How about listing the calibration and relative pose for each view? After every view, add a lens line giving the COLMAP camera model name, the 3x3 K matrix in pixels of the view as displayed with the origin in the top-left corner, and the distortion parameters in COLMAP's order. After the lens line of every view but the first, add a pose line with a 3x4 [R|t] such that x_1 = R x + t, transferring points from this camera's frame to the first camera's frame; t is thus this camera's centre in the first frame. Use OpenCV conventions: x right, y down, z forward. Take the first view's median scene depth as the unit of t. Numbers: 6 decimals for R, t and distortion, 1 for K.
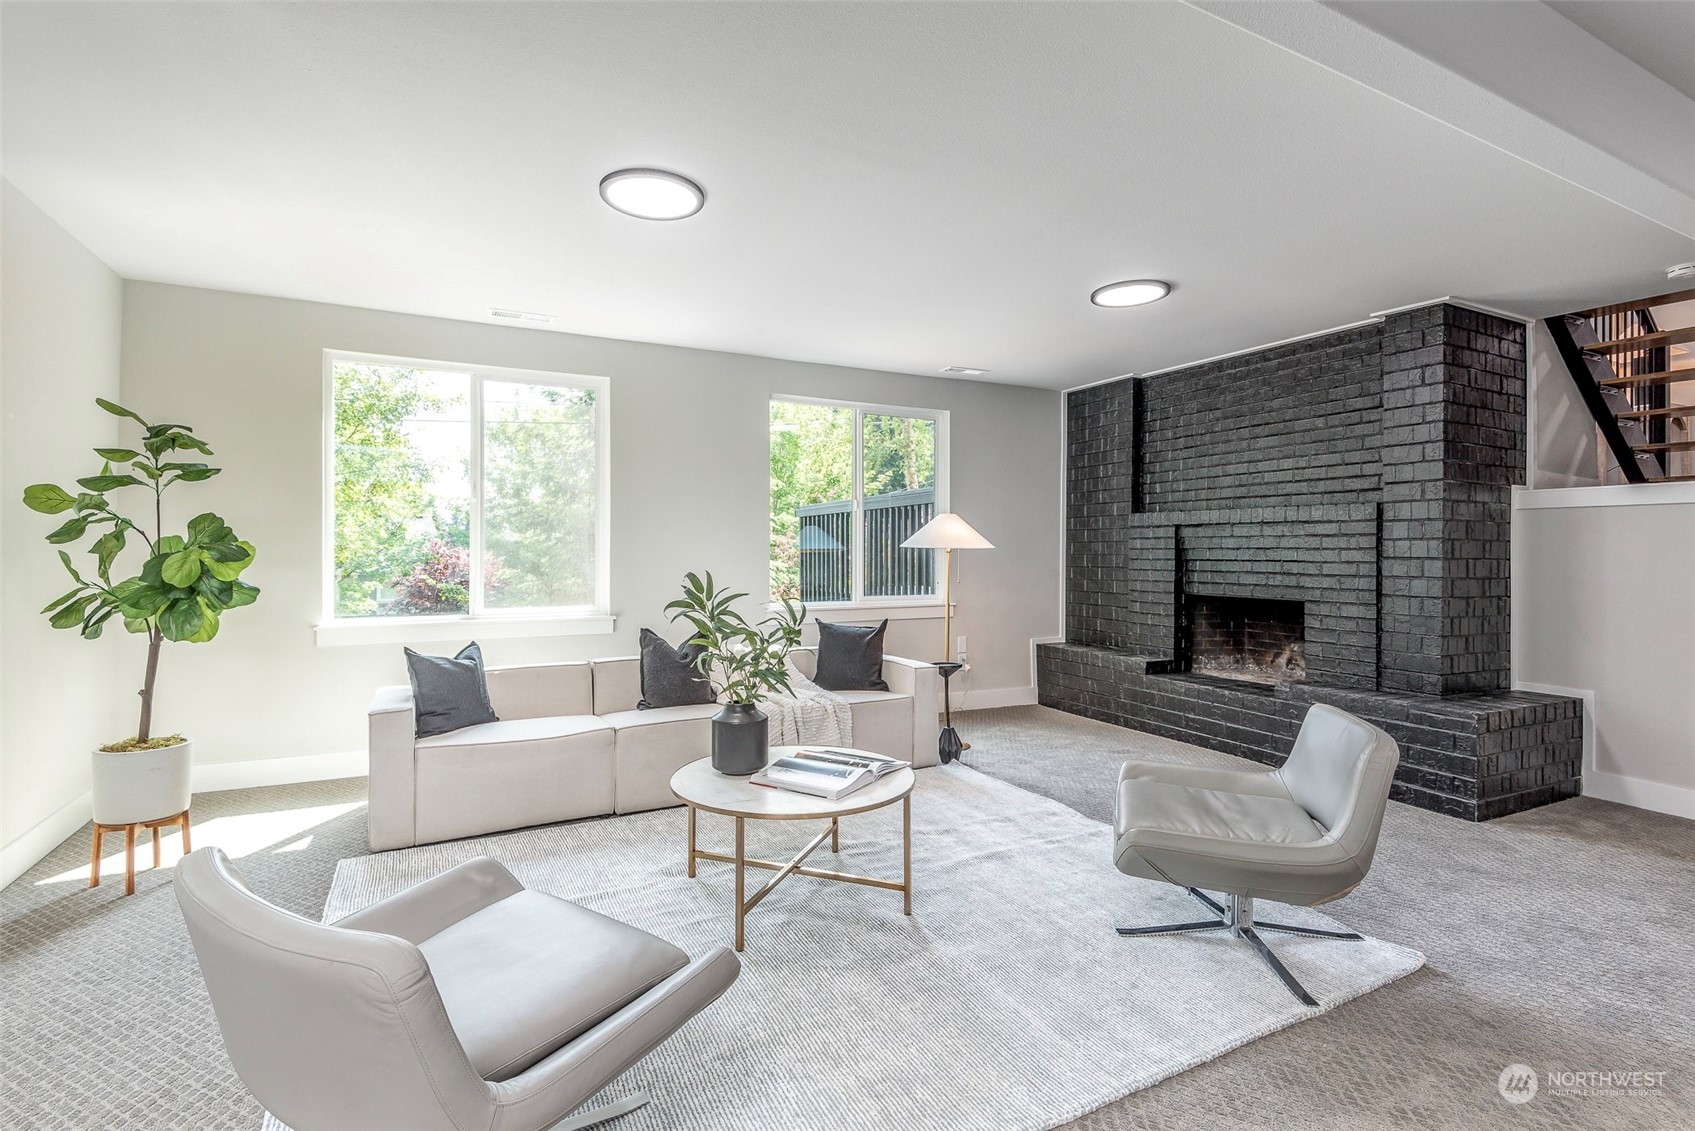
lens RADIAL K [[771.1, 0, 849.7], [0, 771.1, 563.2], [0, 0, 1]] dist [0.018464, -0.001231]
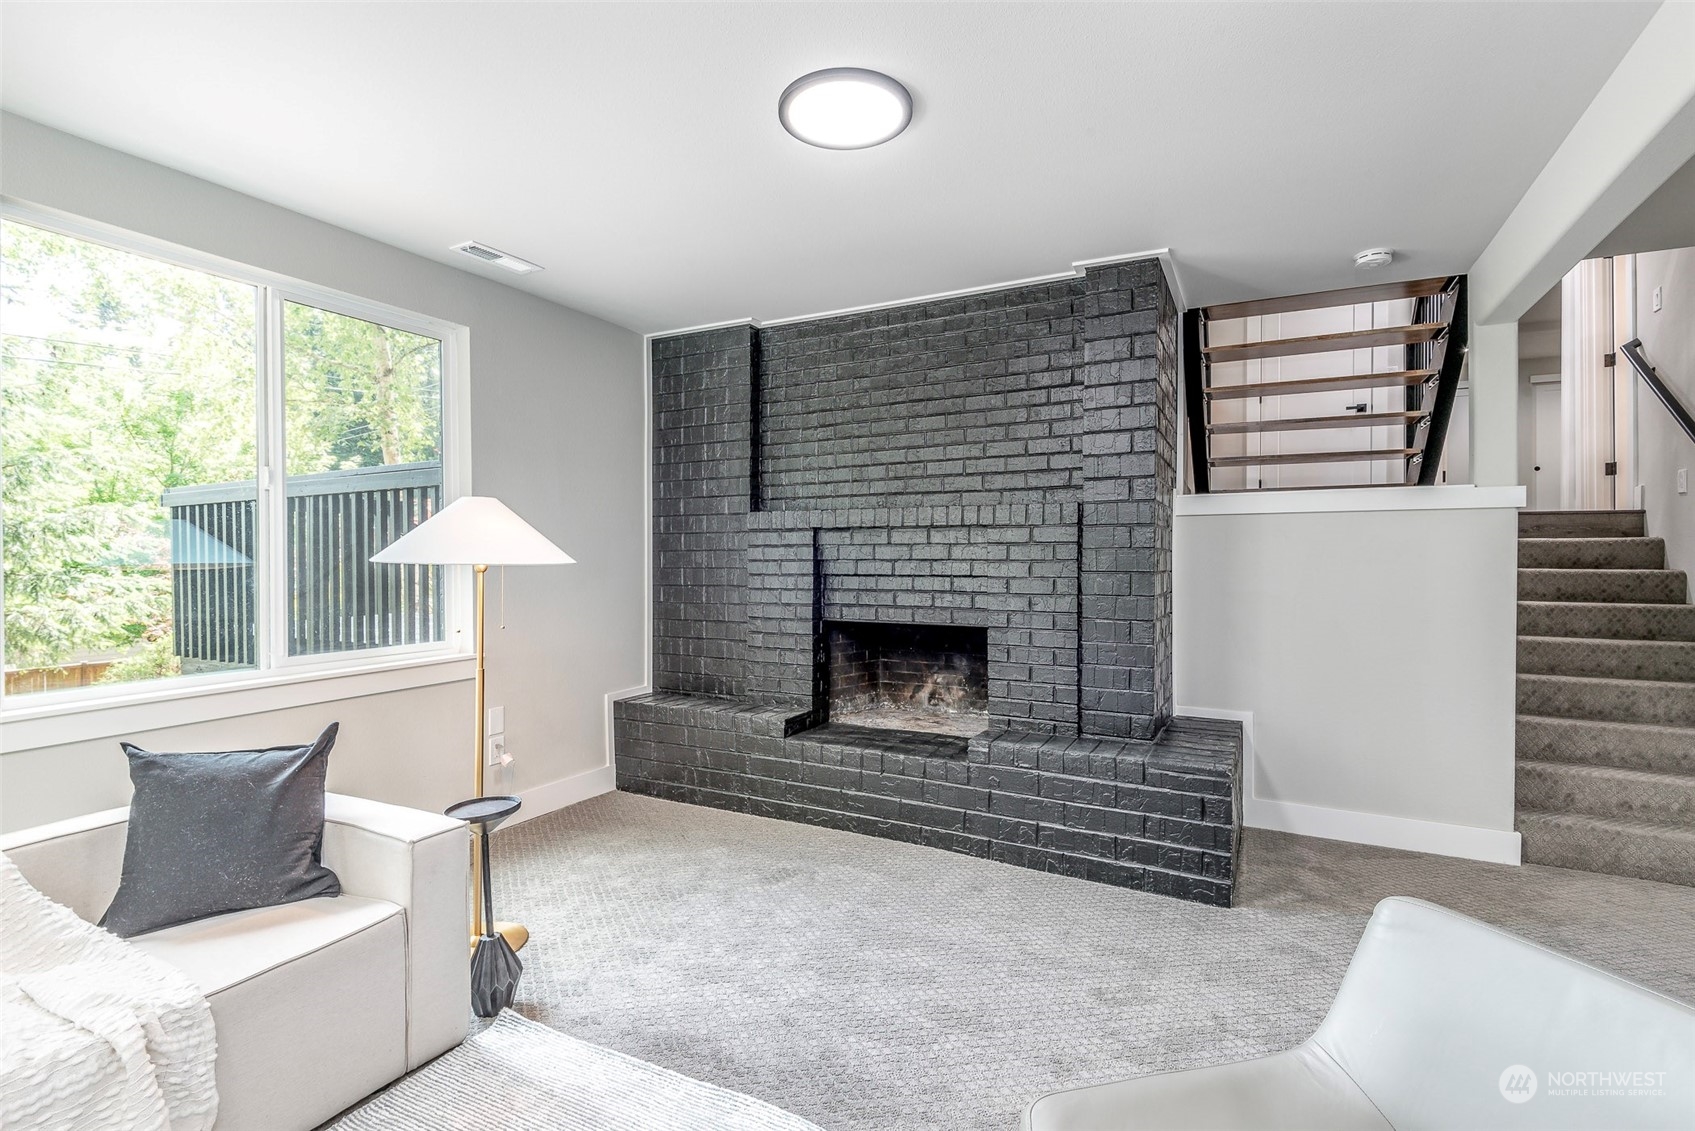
lens RADIAL K [[771.1, 0, 862.4], [0, 771.1, 557.6], [0, 0, 1]] dist [0.018464, -0.001231]
pose [[0.811343, -0.008820, 0.584504, 0.028998], [0.016825, 0.999824, -0.008269, -0.015374], [-0.584329, 0.016543, 0.811348, 0.392331]]
